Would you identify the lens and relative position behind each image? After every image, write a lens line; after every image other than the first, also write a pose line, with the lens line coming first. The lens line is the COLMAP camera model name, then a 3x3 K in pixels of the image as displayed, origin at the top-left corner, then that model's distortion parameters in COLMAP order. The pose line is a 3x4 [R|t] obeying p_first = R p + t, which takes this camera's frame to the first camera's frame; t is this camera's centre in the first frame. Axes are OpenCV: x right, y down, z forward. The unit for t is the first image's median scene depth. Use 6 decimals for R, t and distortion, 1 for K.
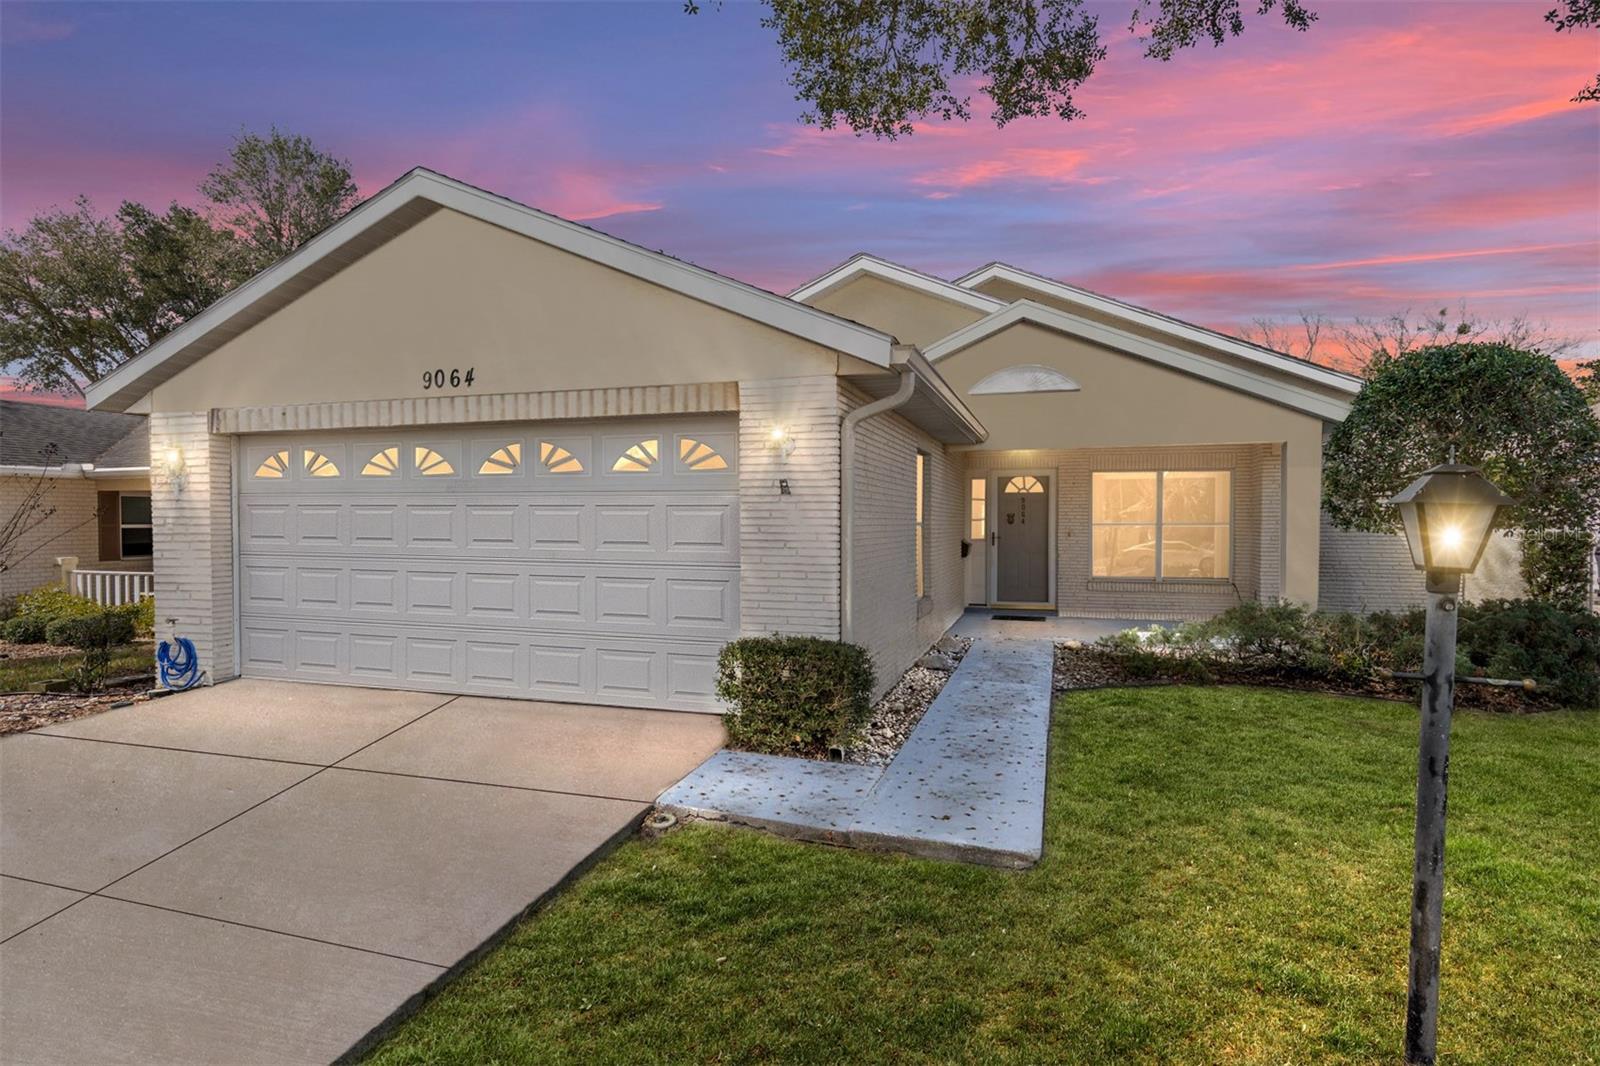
lens RADIAL K [[834.6, 0, 790.3], [0, 834.6, 537.4], [0, 0, 1]] dist [0.004996, 0.001073]
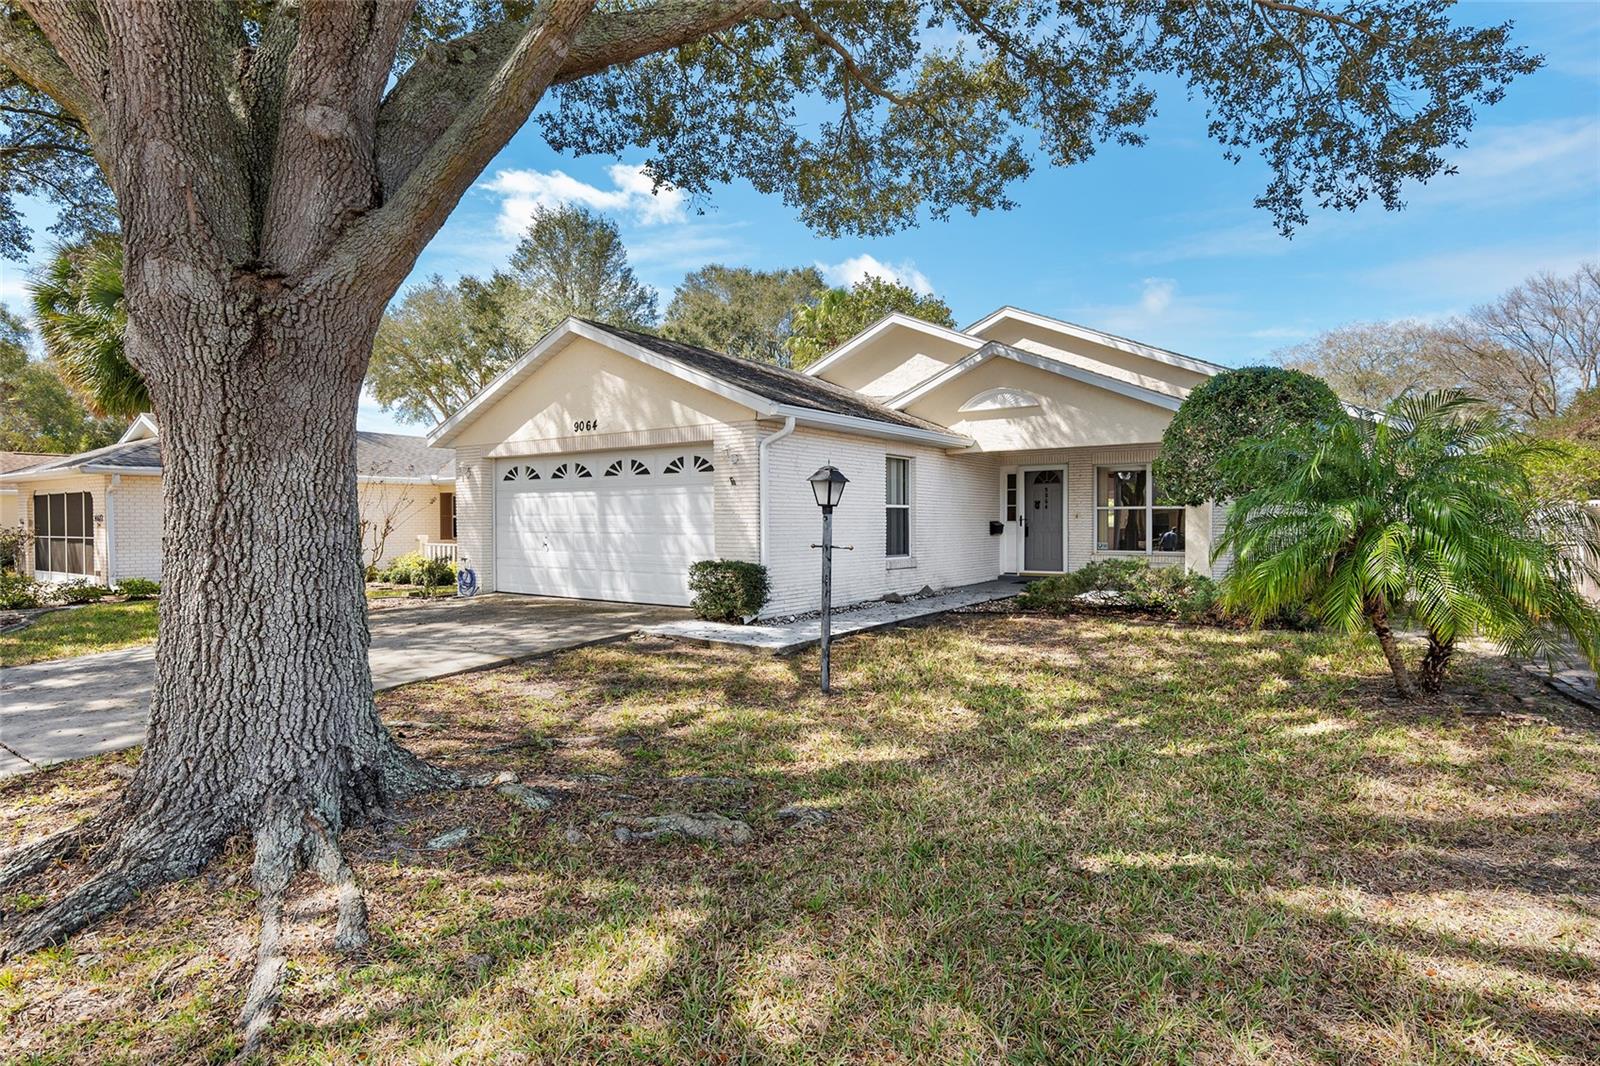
lens RADIAL K [[854.9, 0, 799.1], [0, 854.9, 535.5], [0, 0, 1]] dist [0.002114, 0.000508]
pose [[0.953641, 0.001622, -0.300942, 0.451654], [-0.002049, 0.999997, -0.001103, 0.039453], [0.300939, 0.001668, 0.953642, -0.488679]]
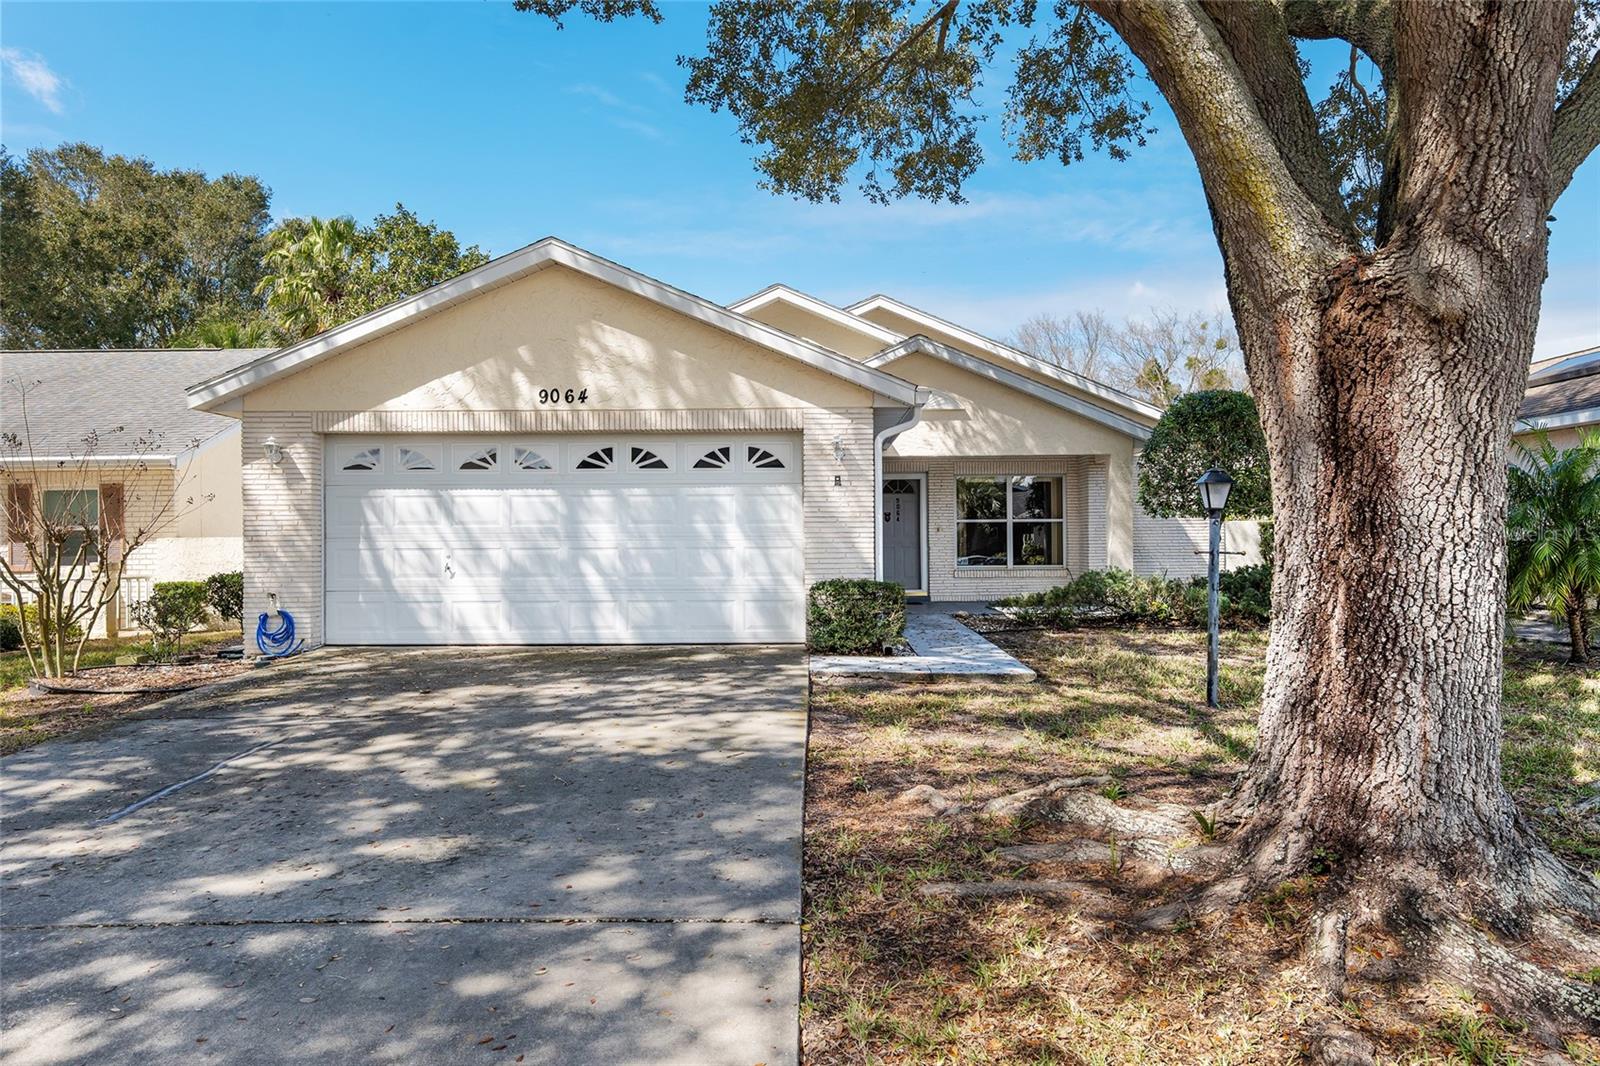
lens RADIAL K [[1058.5, 0, 800.0], [0, 1058.5, 533.0], [0, 0, 1]] dist [0.036689, -0.000779]
pose [[0.956506, -0.005305, 0.291663, -0.399035], [0.013261, 0.999592, -0.025308, 0.051114], [-0.291410, 0.028075, 0.956186, -0.502202]]
